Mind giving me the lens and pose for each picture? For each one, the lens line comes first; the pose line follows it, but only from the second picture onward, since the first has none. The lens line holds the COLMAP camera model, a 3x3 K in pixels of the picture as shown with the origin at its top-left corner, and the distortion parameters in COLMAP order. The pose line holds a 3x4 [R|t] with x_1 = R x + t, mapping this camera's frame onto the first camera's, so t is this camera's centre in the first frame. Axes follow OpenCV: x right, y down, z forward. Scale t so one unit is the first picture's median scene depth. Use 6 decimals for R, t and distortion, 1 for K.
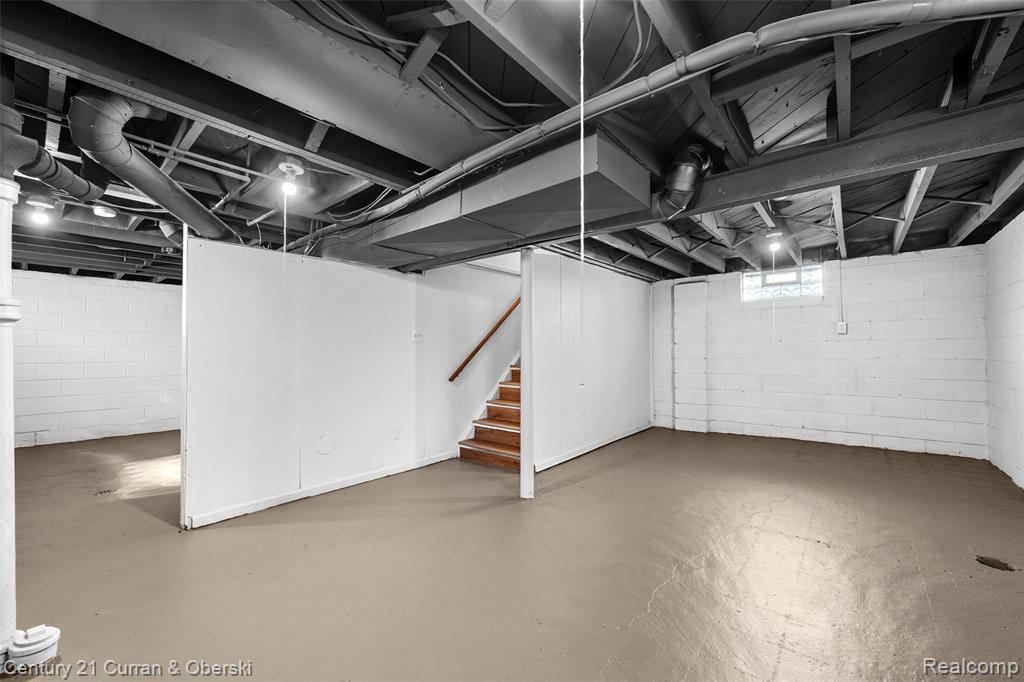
lens RADIAL K [[413.6, 0, 503.6], [0, 413.6, 340.1], [0, 0, 1]] dist [-0.001314, -0.000113]
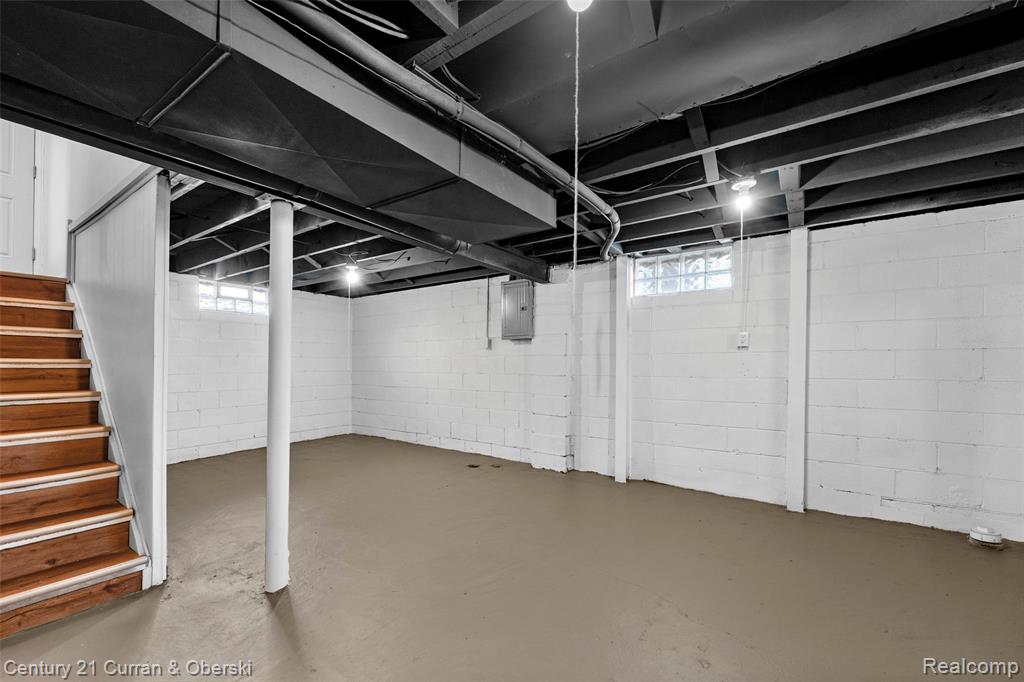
lens RADIAL K [[402.8, 0, 510.7], [0, 402.8, 367.1], [0, 0, 1]] dist [-0.000013, 0.000046]
pose [[-0.065114, 0.000651, 0.997878, -0.487893], [-0.023323, 0.999726, -0.002174, 0.022949], [-0.997605, -0.023415, -0.065081, 0.560953]]
